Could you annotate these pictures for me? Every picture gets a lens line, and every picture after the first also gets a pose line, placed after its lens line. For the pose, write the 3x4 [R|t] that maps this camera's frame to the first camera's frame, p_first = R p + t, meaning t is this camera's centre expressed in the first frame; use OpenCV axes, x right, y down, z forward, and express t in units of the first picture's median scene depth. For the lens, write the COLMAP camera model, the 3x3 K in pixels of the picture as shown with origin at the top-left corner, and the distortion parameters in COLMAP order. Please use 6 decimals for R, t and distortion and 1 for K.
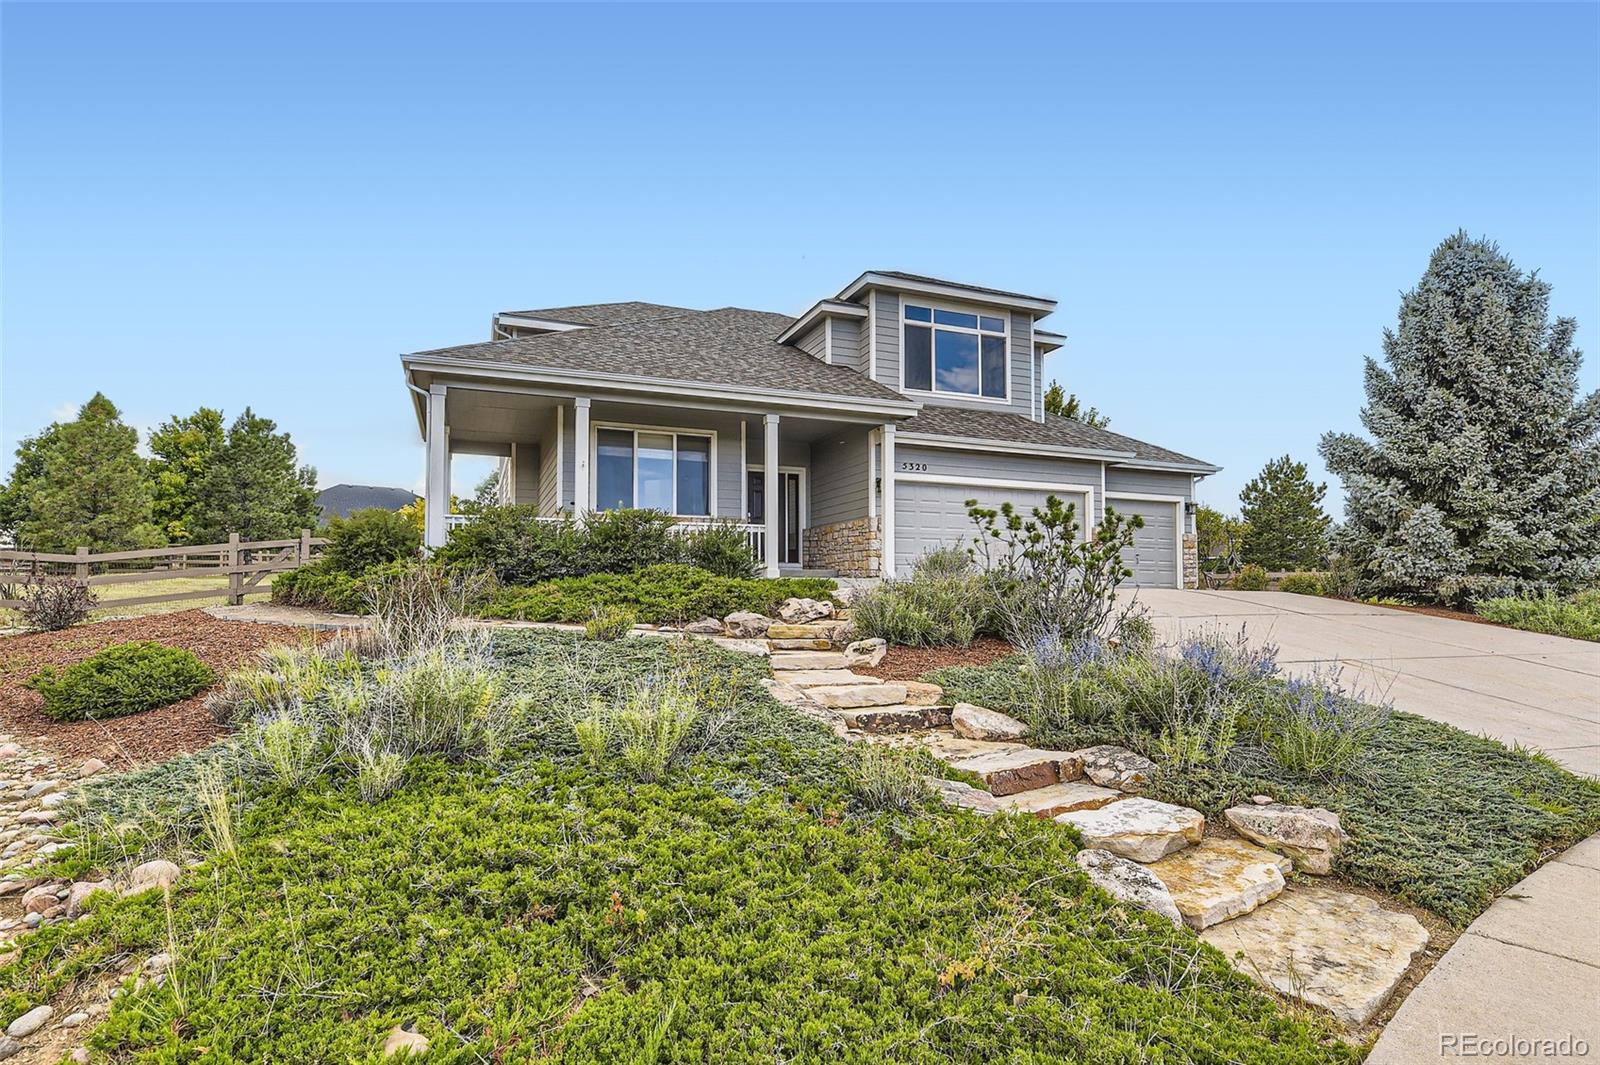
lens RADIAL K [[839.1, 0, 804.4], [0, 839.1, 534.5], [0, 0, 1]] dist [0.007573, 0.000722]
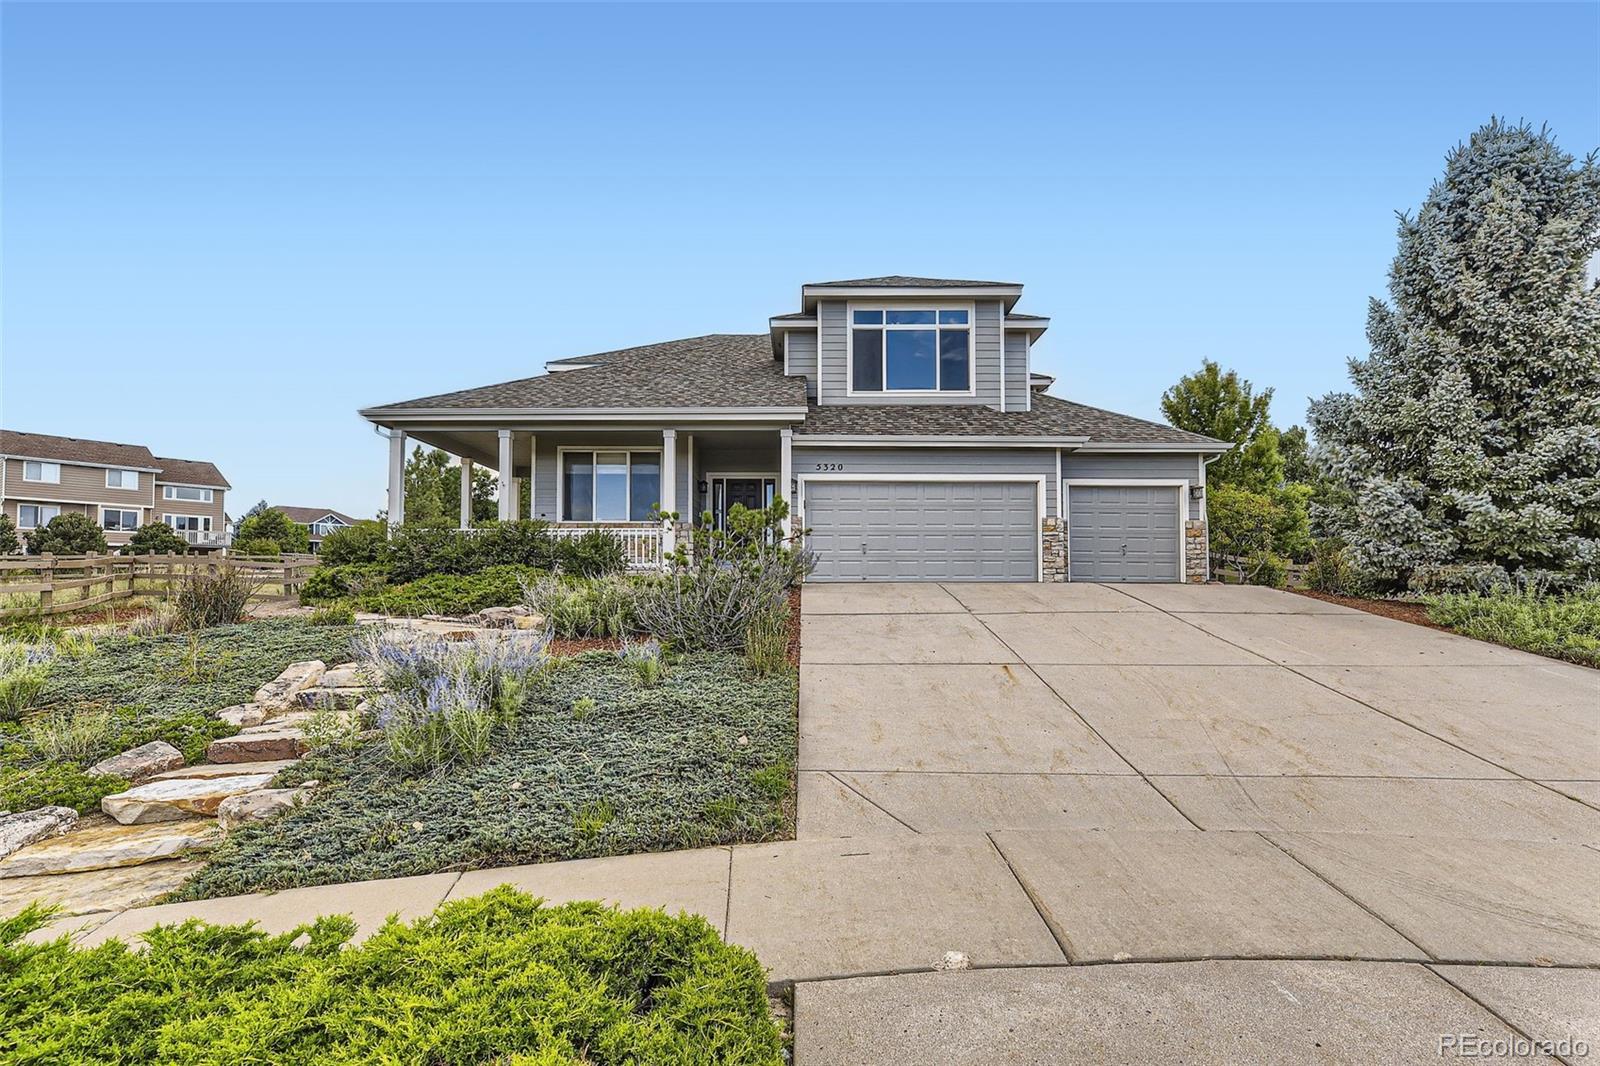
lens RADIAL K [[764.5, 0, 791.7], [0, 764.5, 539.3], [0, 0, 1]] dist [0.005222, 0.000472]
pose [[0.924329, -0.025023, -0.380775, 0.407423], [0.028543, 0.999586, 0.003599, 0.004240], [0.380527, -0.014195, 0.924661, 0.089965]]
